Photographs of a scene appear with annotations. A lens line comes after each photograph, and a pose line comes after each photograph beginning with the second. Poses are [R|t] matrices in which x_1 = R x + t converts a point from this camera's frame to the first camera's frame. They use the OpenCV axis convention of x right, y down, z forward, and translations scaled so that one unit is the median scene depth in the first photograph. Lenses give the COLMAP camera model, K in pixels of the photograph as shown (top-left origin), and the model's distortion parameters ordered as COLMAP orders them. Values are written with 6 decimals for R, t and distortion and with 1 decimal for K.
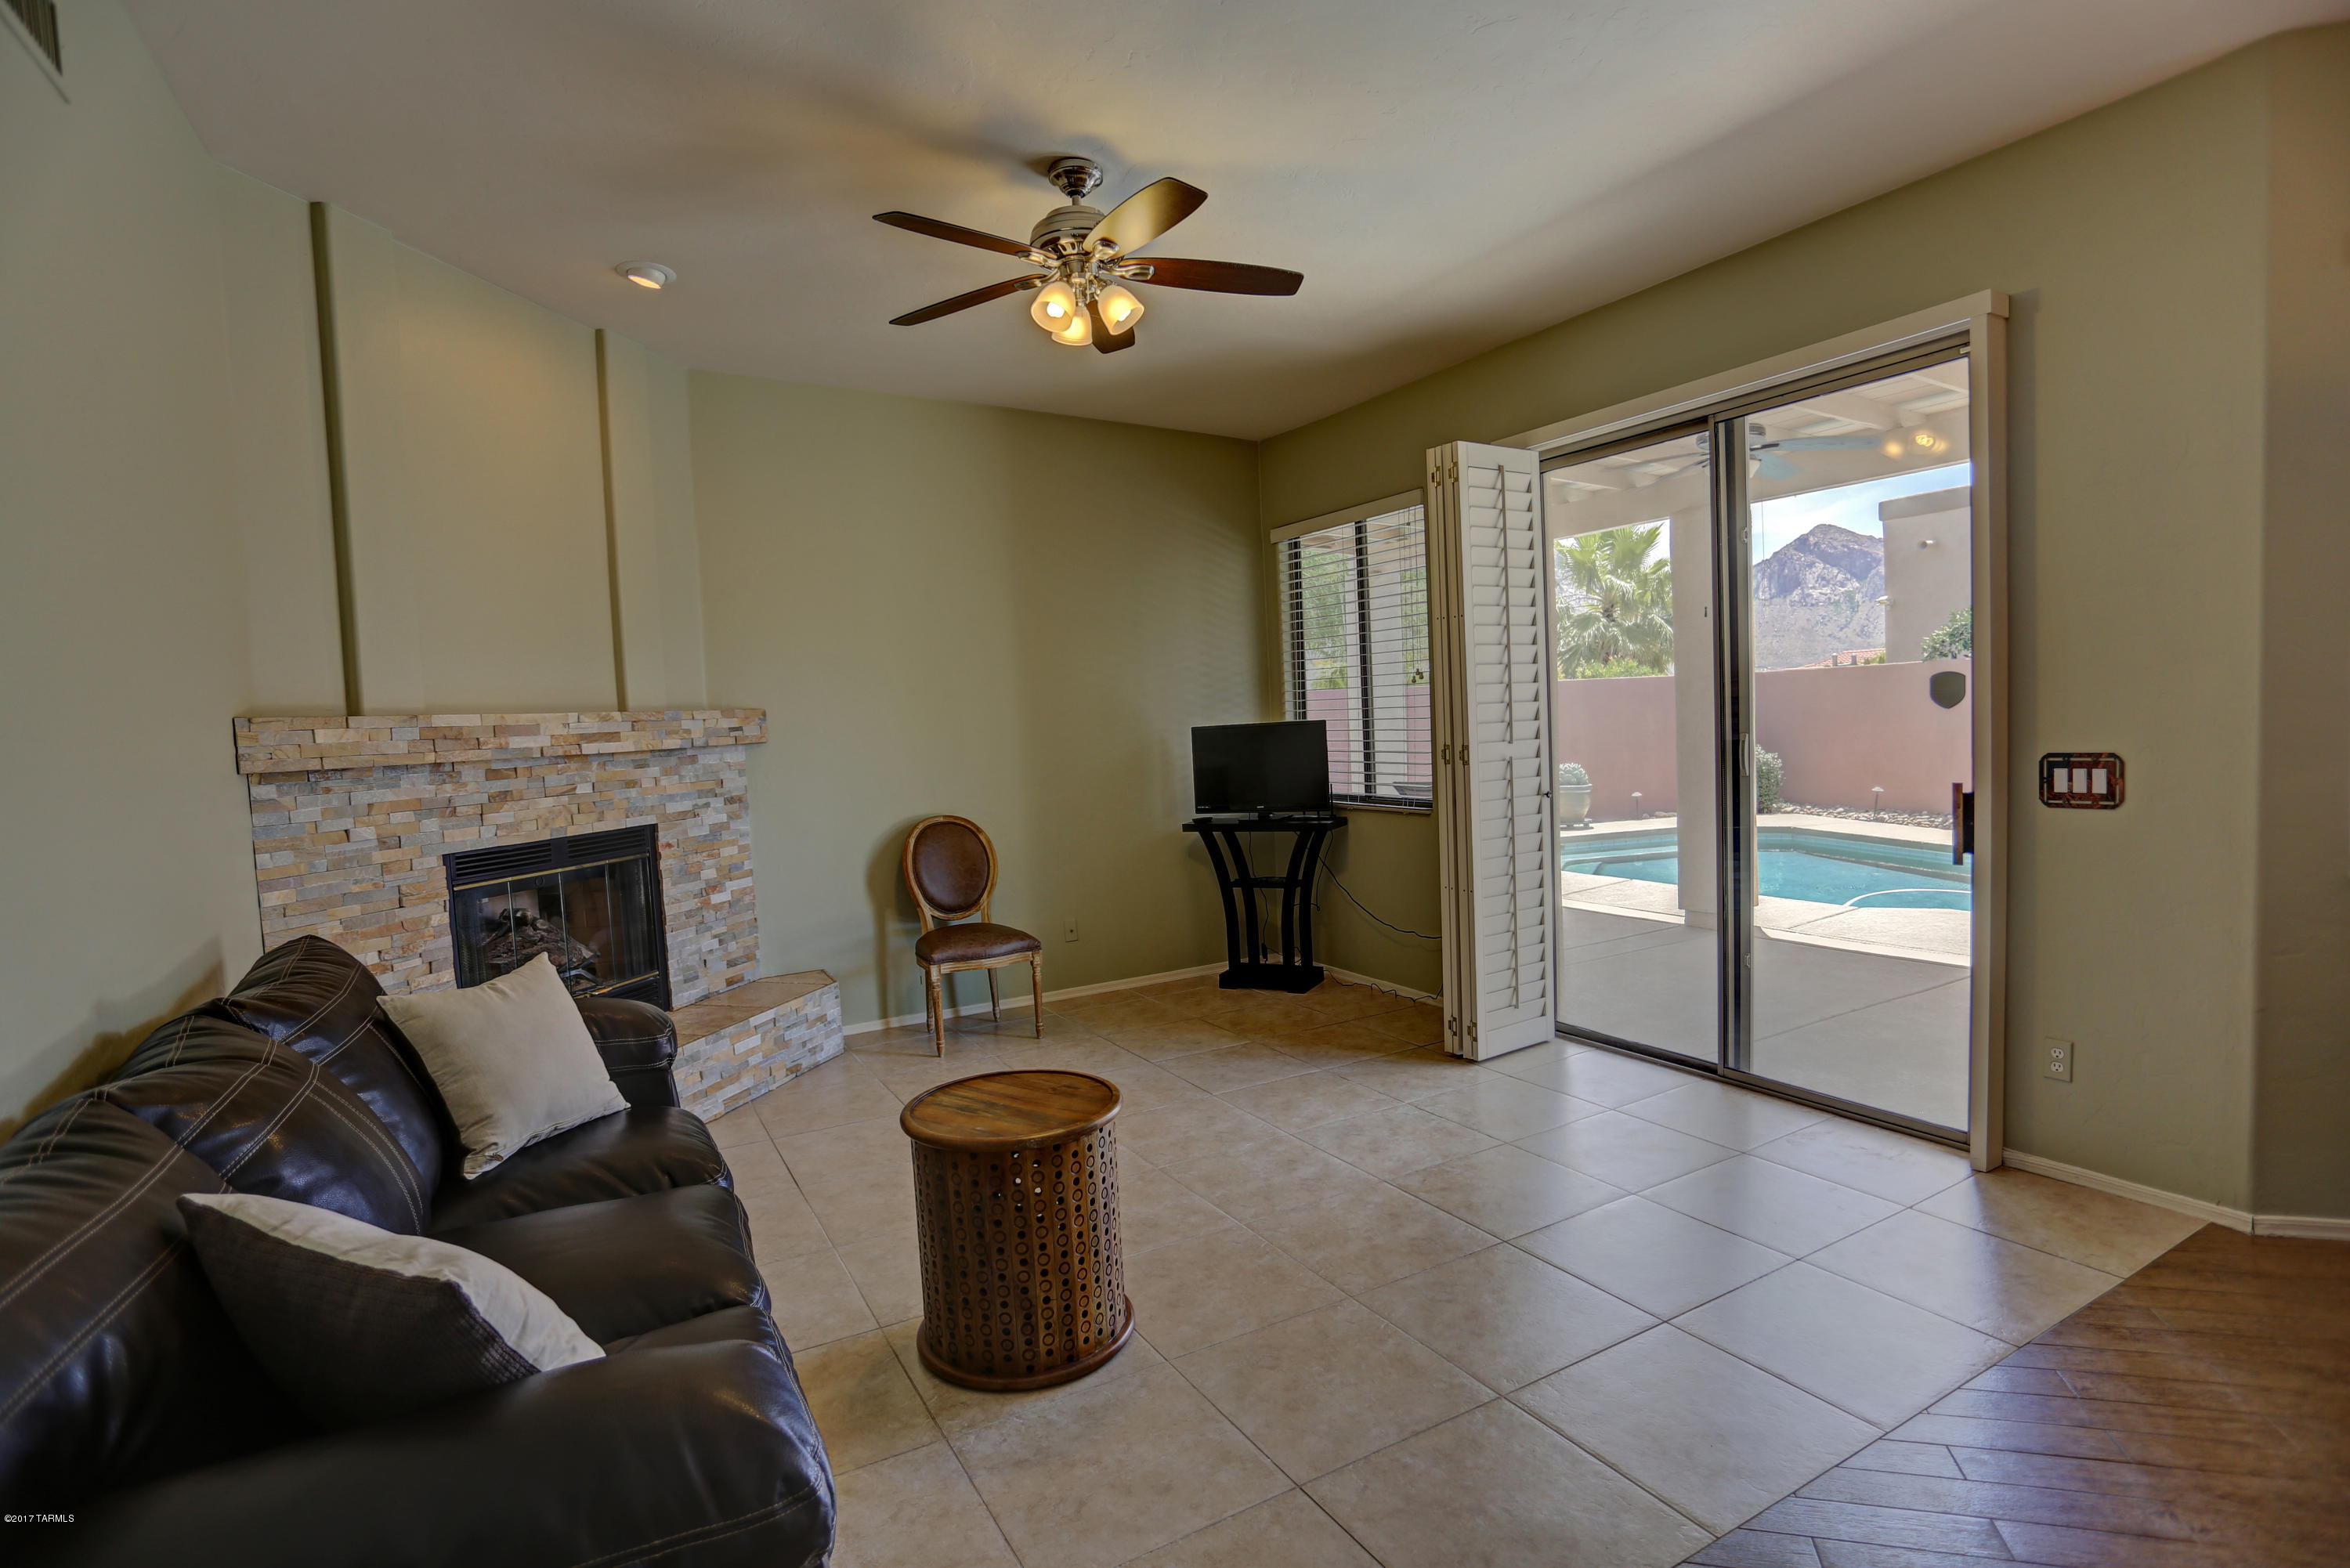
lens RADIAL K [[1148.5, 0, 1184.2], [0, 1148.5, 792.8], [0, 0, 1]] dist [-0.077901, 0.039002]
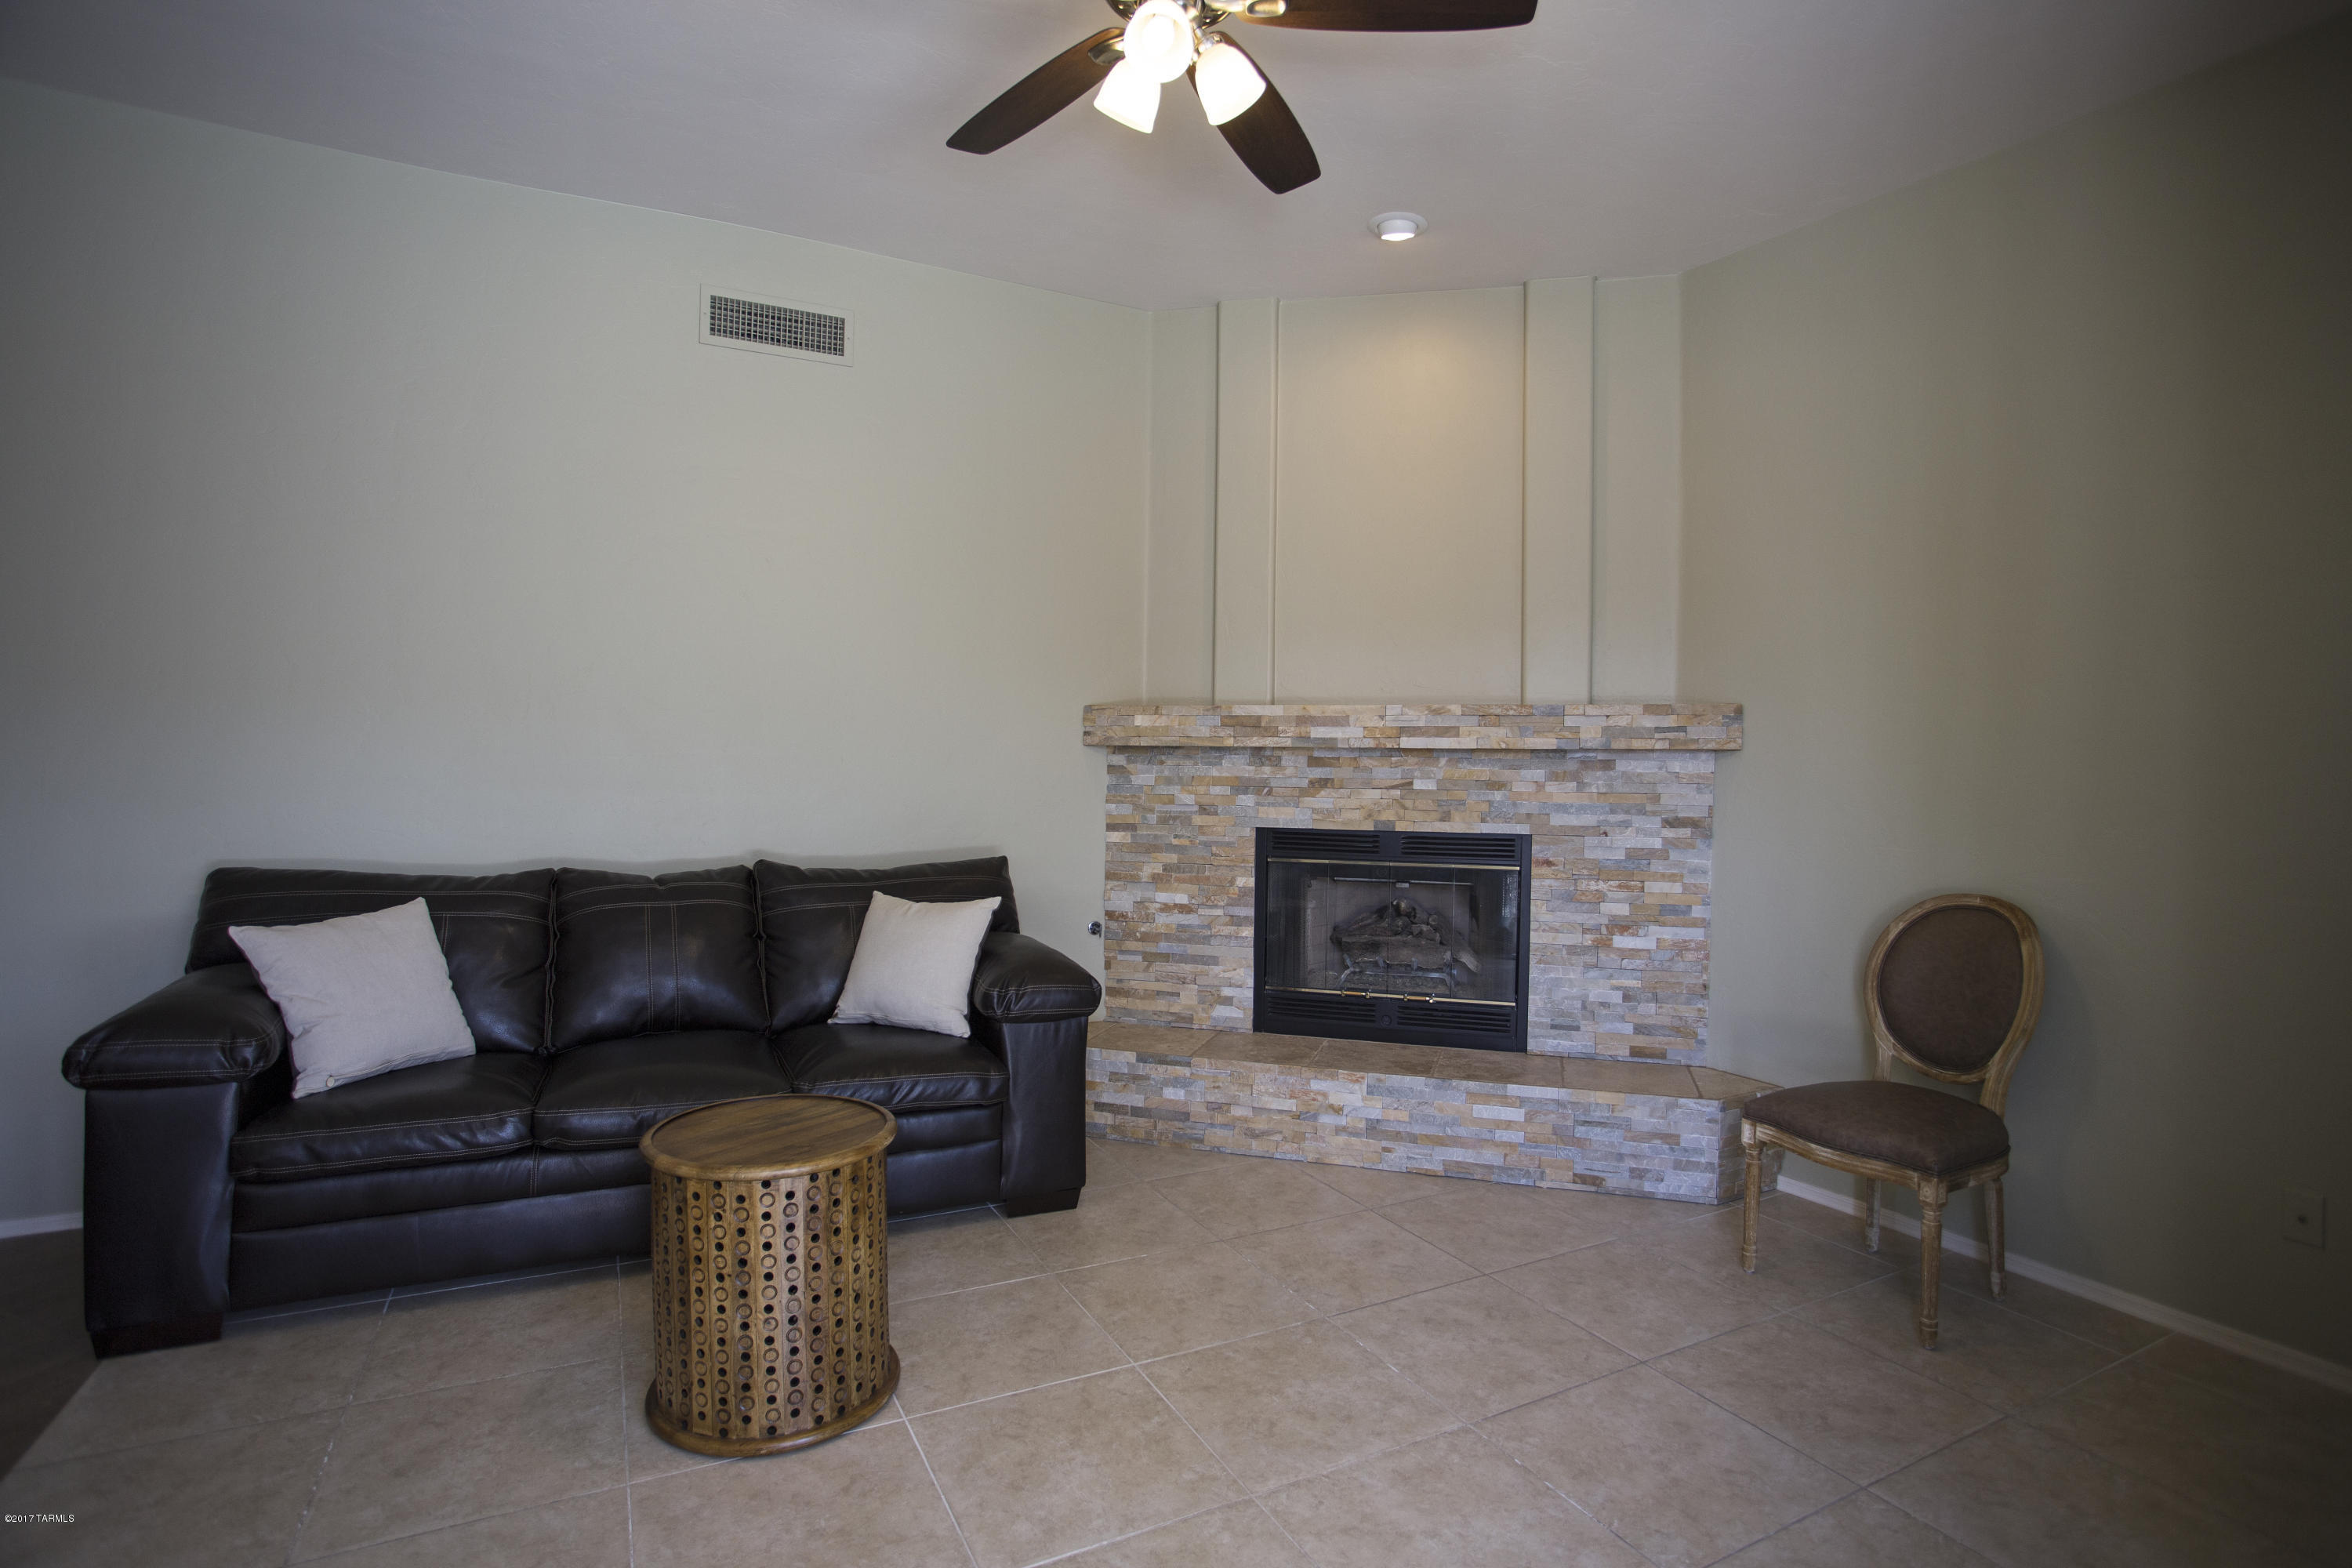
lens RADIAL K [[1149.6, 0, 1185.2], [0, 1149.6, 792.8], [0, 0, 1]] dist [-0.077901, 0.039002]
pose [[-0.022214, 0.069042, -0.997366, 0.419939], [-0.078207, 0.994435, 0.070581, -0.047097], [0.996690, 0.079569, -0.016690, 0.773135]]
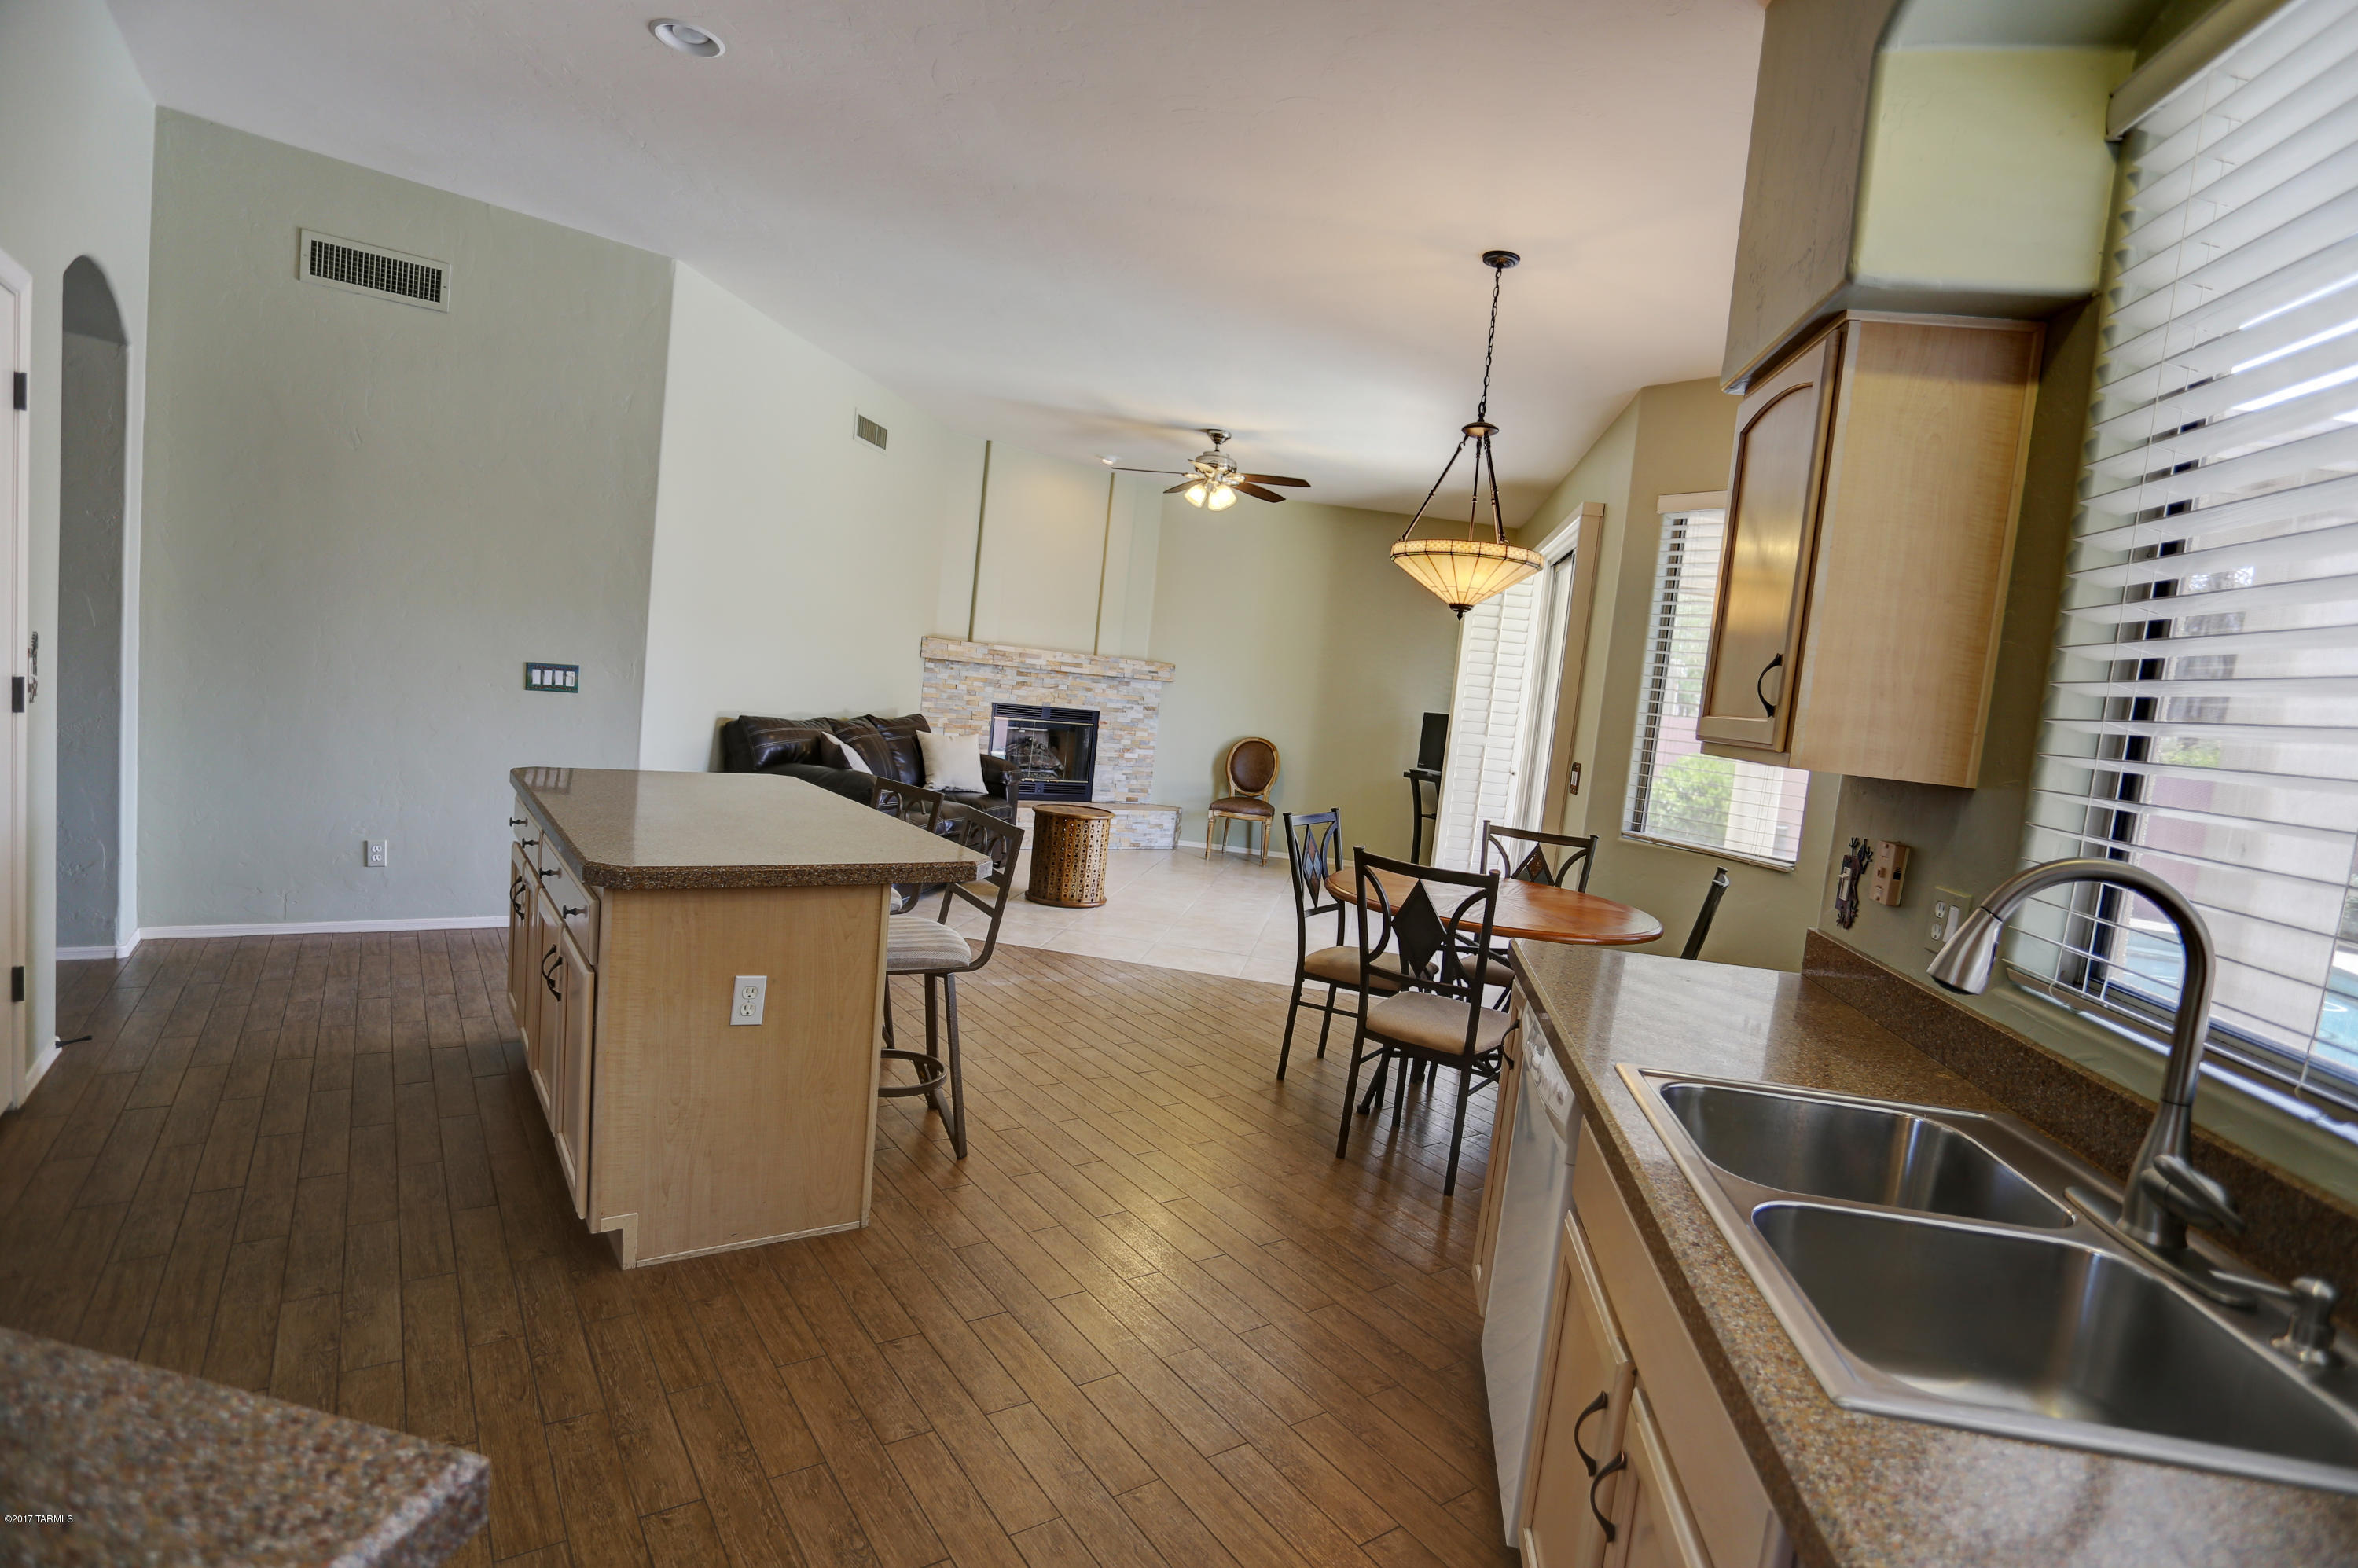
lens RADIAL K [[1165.2, 0, 1188.2], [0, 1165.2, 783.1], [0, 0, 1]] dist [-0.000582, 0.040517]
pose [[0.772017, 0.180048, -0.609567, 1.011306], [-0.178399, 0.981870, 0.064073, -0.008631], [0.610052, 0.059280, 0.790141, -0.594193]]
